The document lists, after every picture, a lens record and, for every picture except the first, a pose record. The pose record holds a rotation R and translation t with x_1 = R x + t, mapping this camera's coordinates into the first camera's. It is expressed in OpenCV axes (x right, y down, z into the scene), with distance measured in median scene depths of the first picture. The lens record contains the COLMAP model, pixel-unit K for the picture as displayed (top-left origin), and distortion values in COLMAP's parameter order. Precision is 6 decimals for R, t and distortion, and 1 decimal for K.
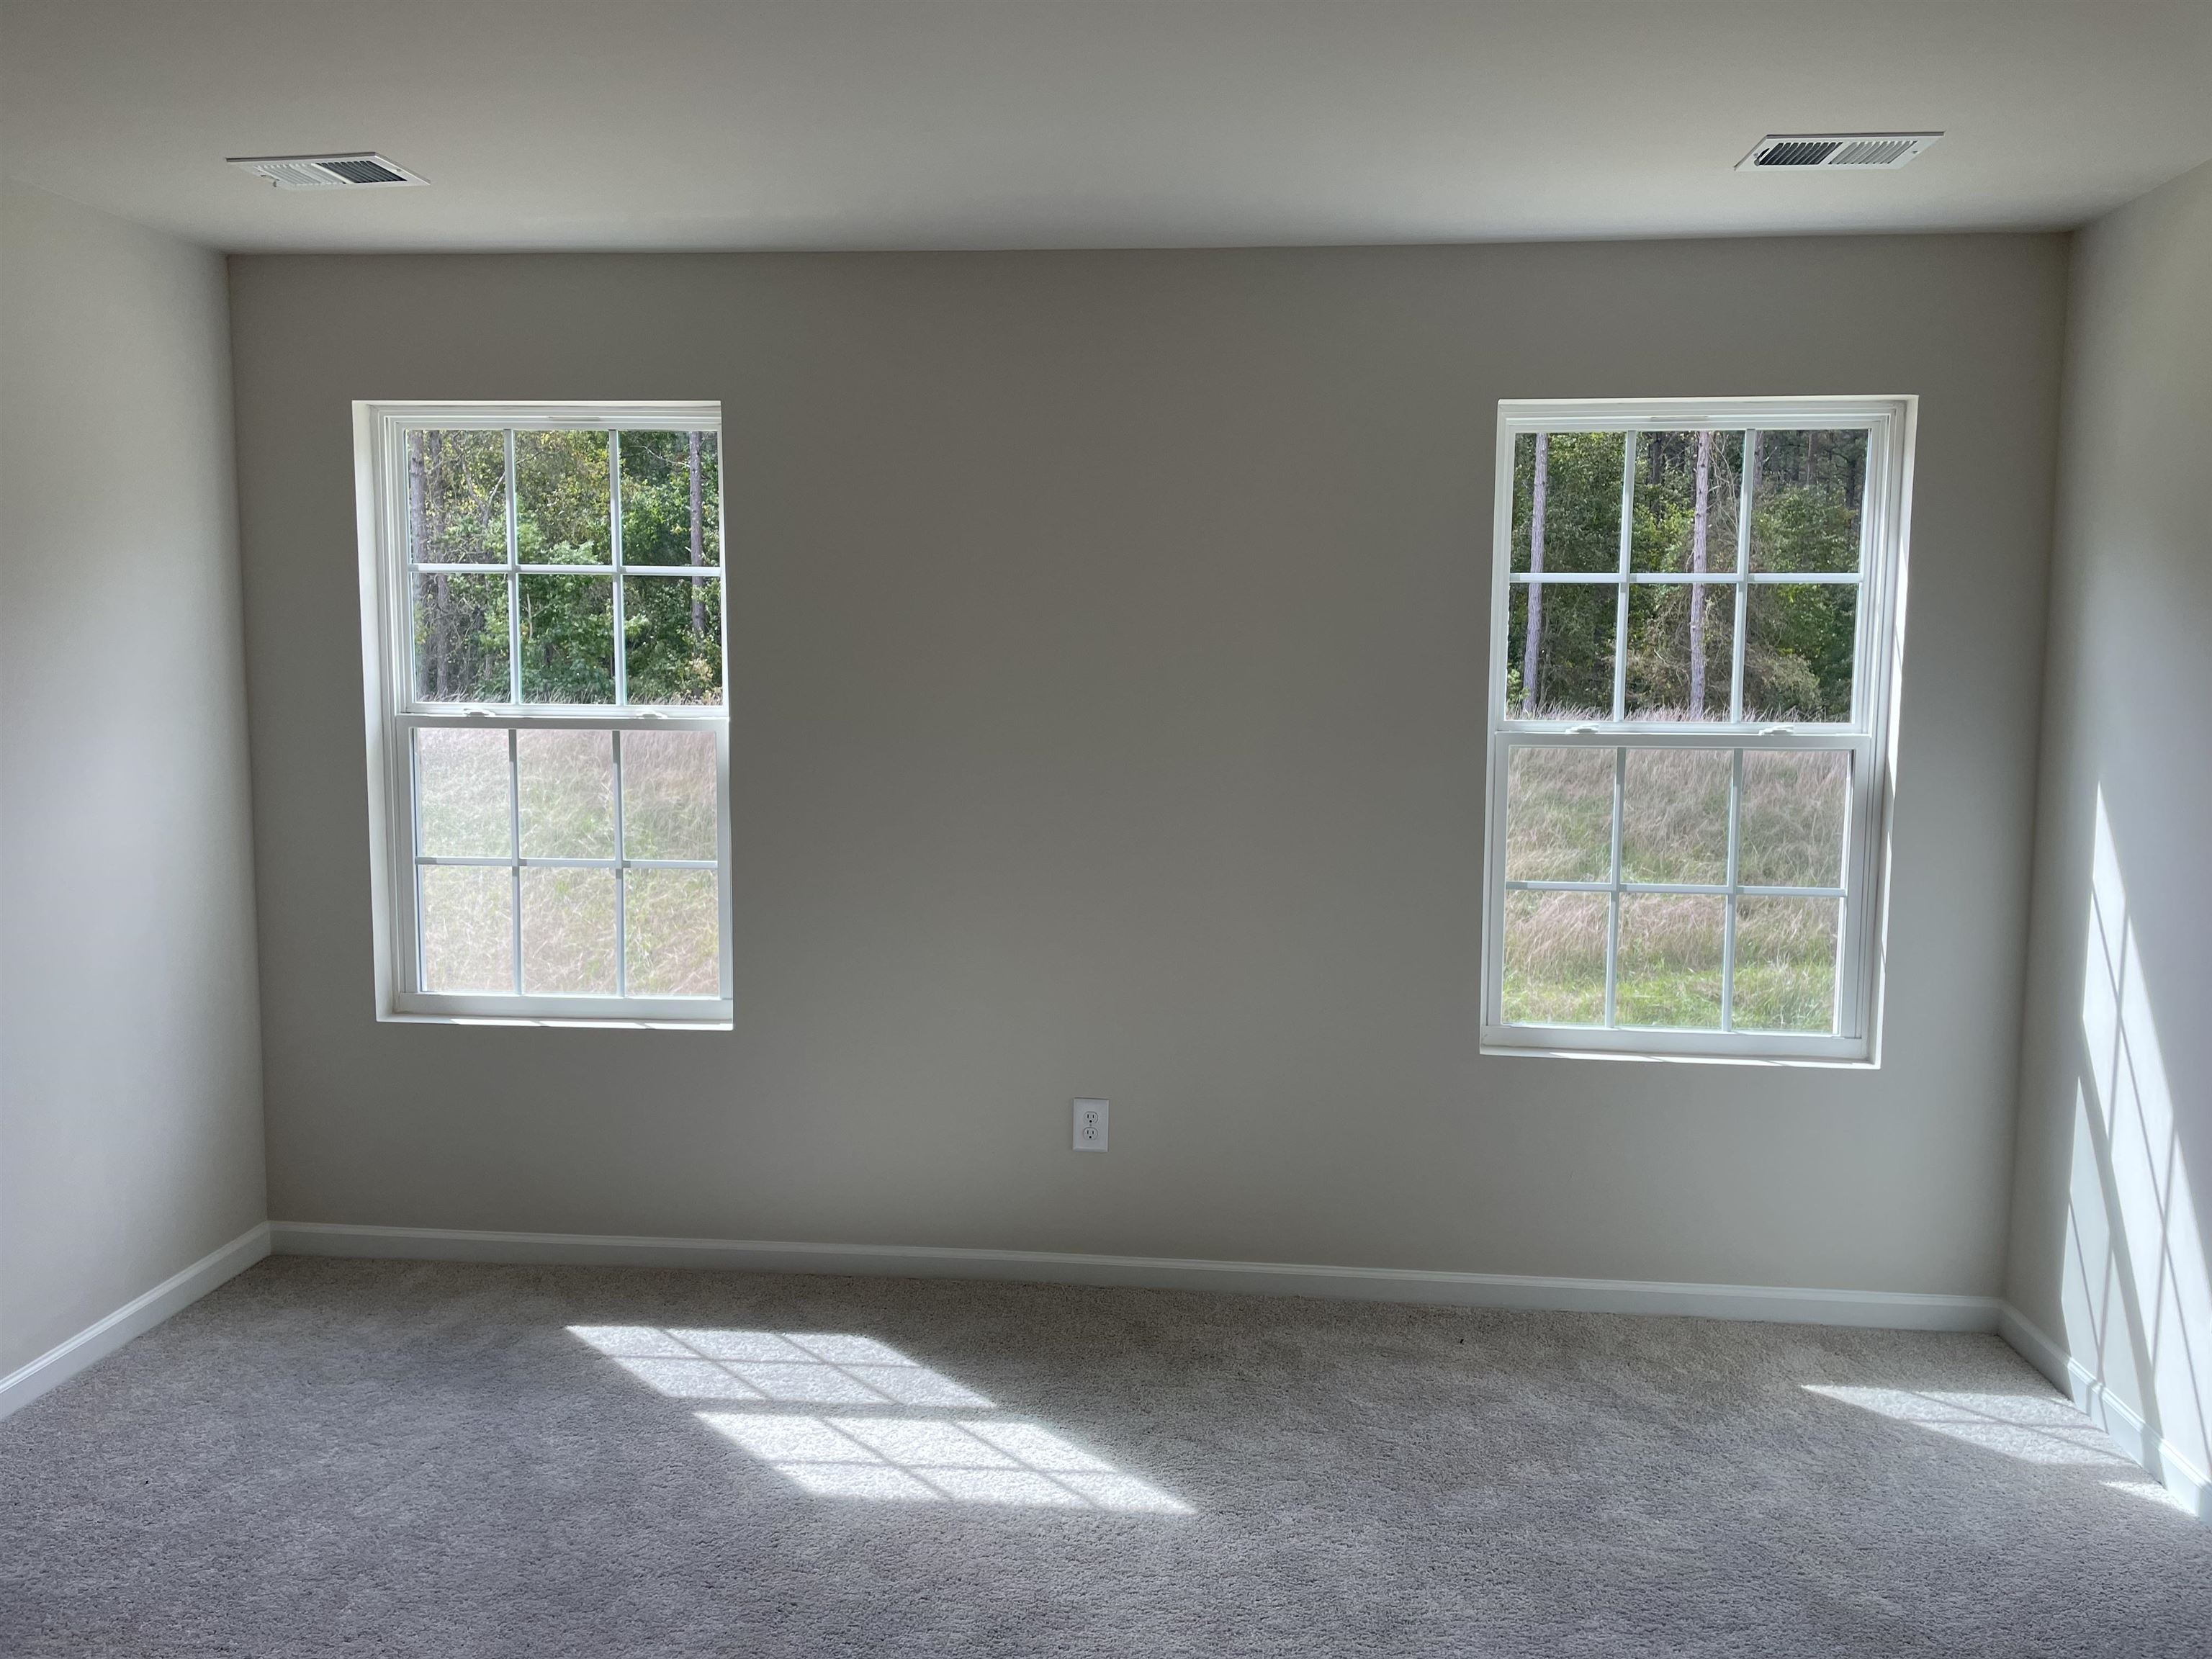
lens RADIAL K [[1688.2, 0, 1111.8], [0, 1688.2, 820.7], [0, 0, 1]] dist [0.097161, -0.133700]
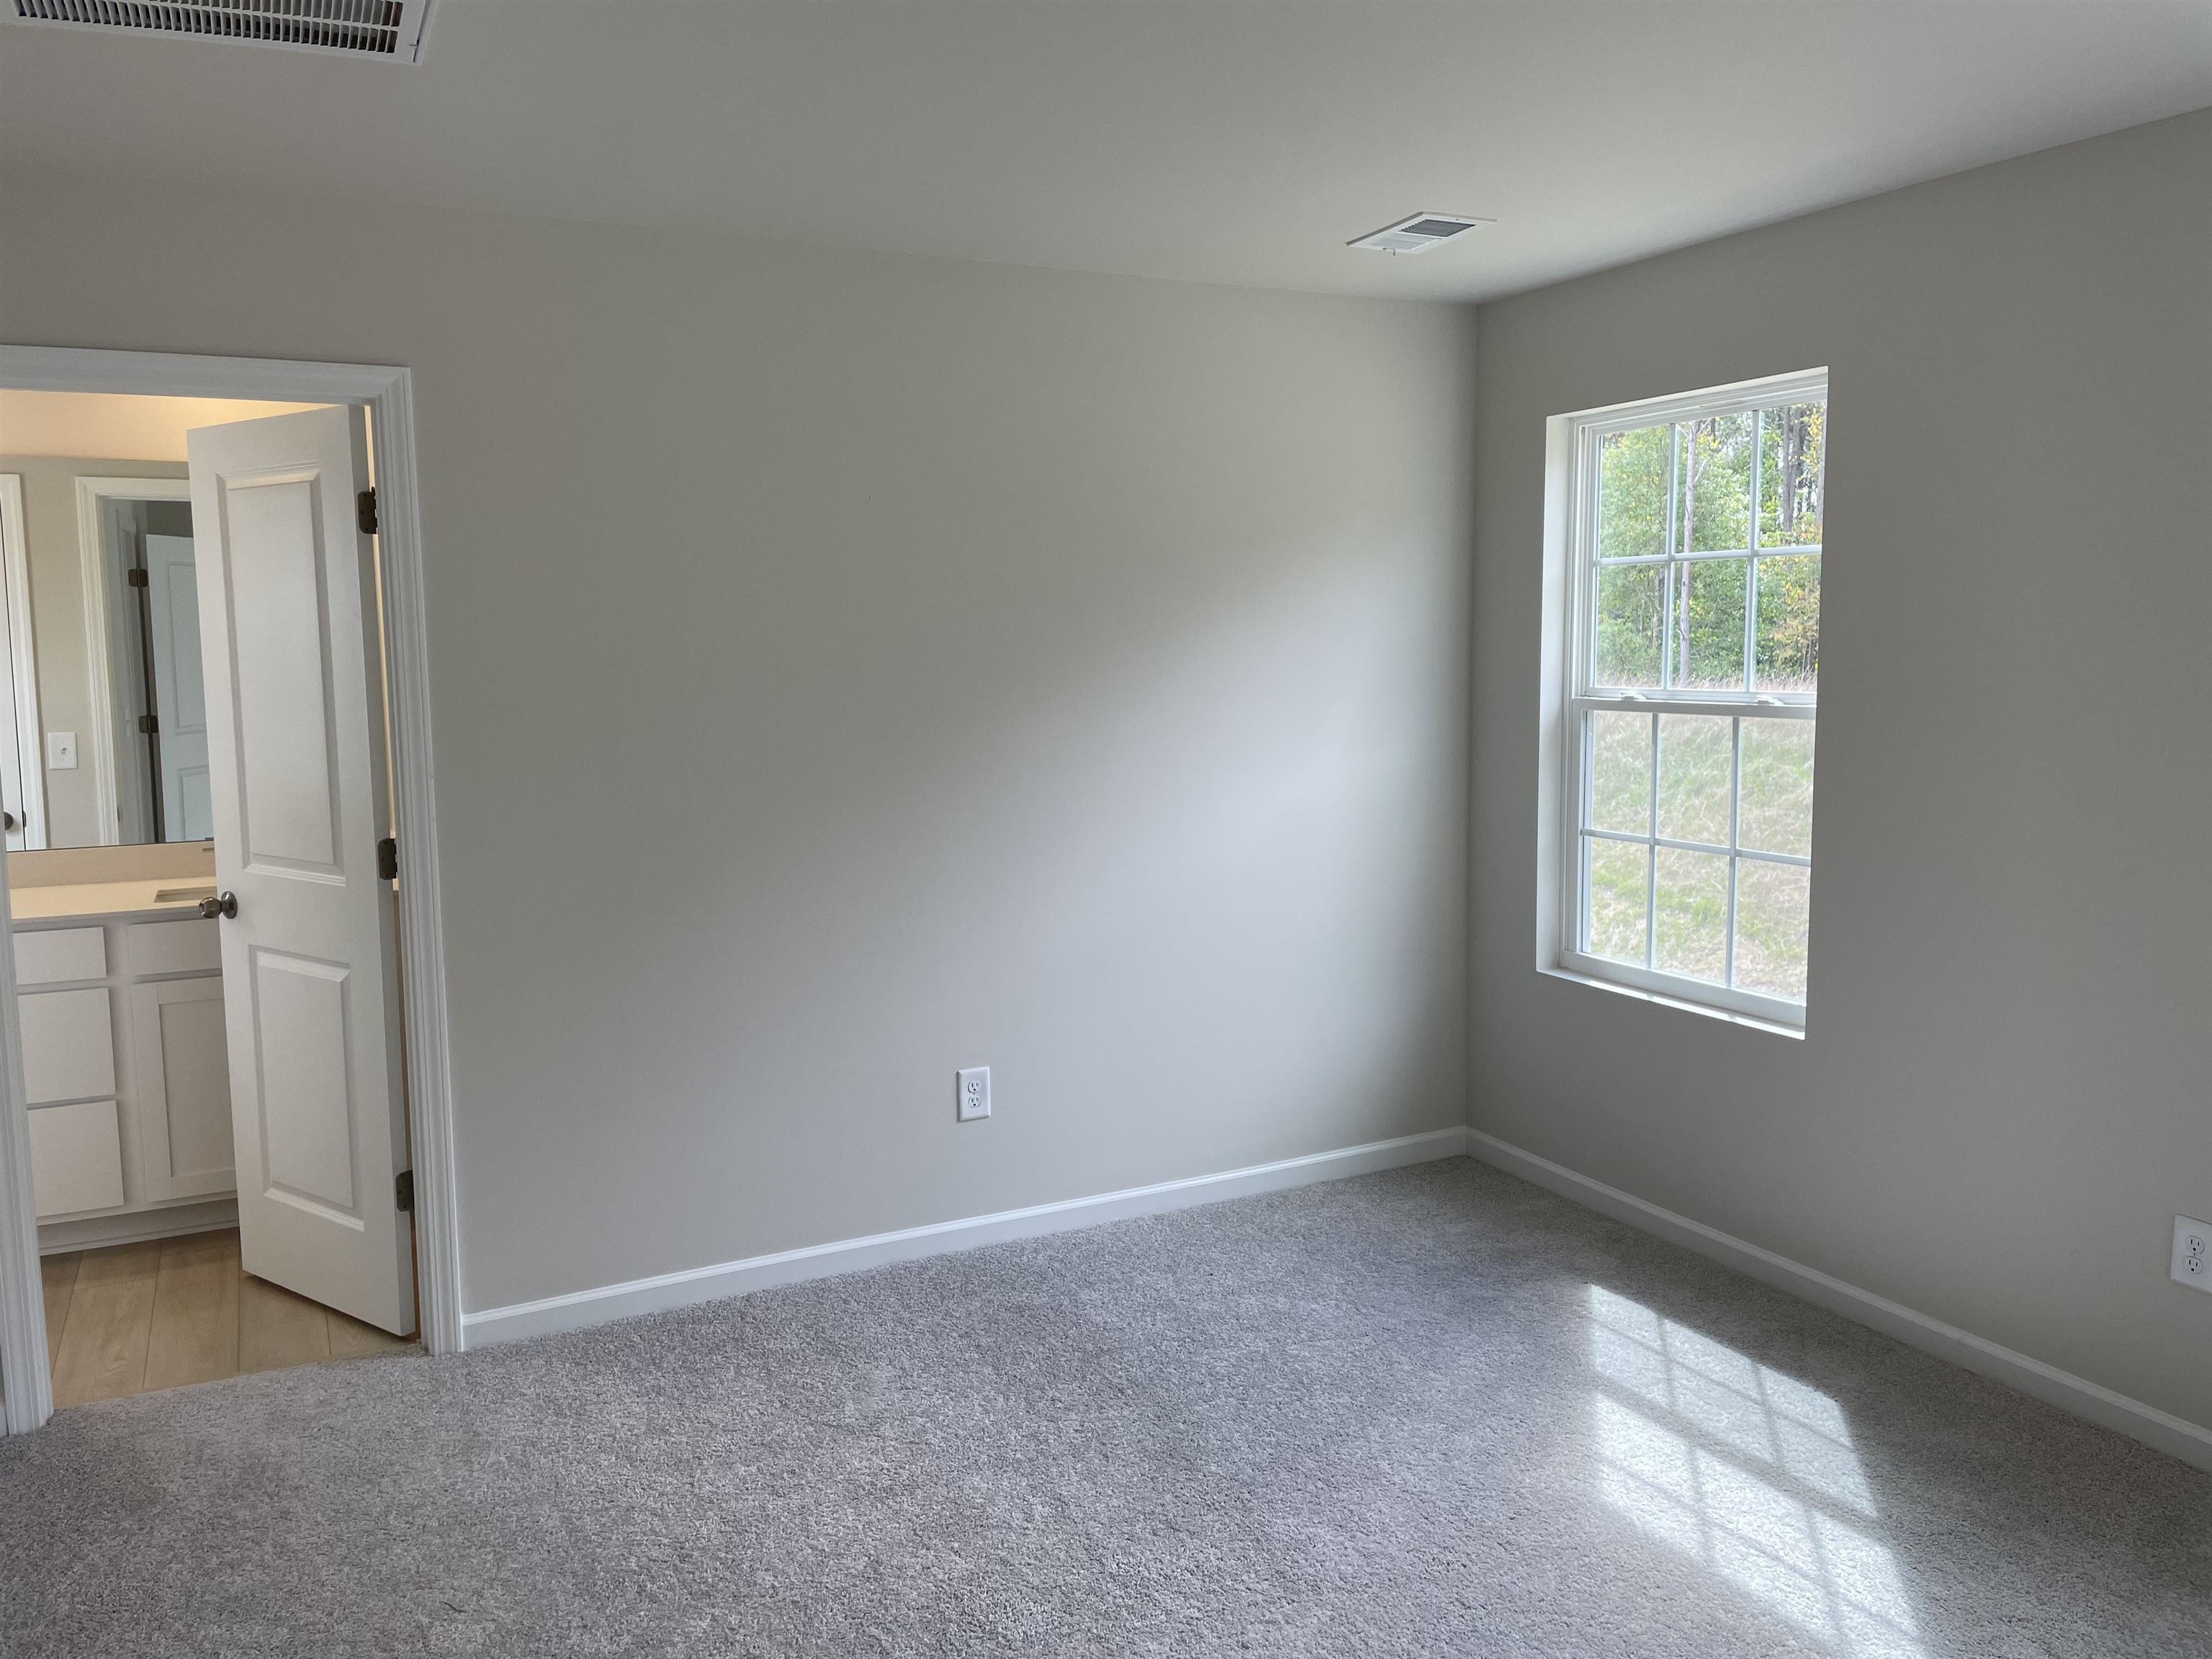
lens RADIAL K [[1688.2, 0, 1111.8], [0, 1688.2, 820.7], [0, 0, 1]] dist [0.097161, -0.133700]
pose [[0.521732, 0.077866, -0.849548, 0.380061], [-0.068191, 0.996446, 0.049452, -0.018010], [0.850380, 0.032130, 0.525188, 0.184745]]
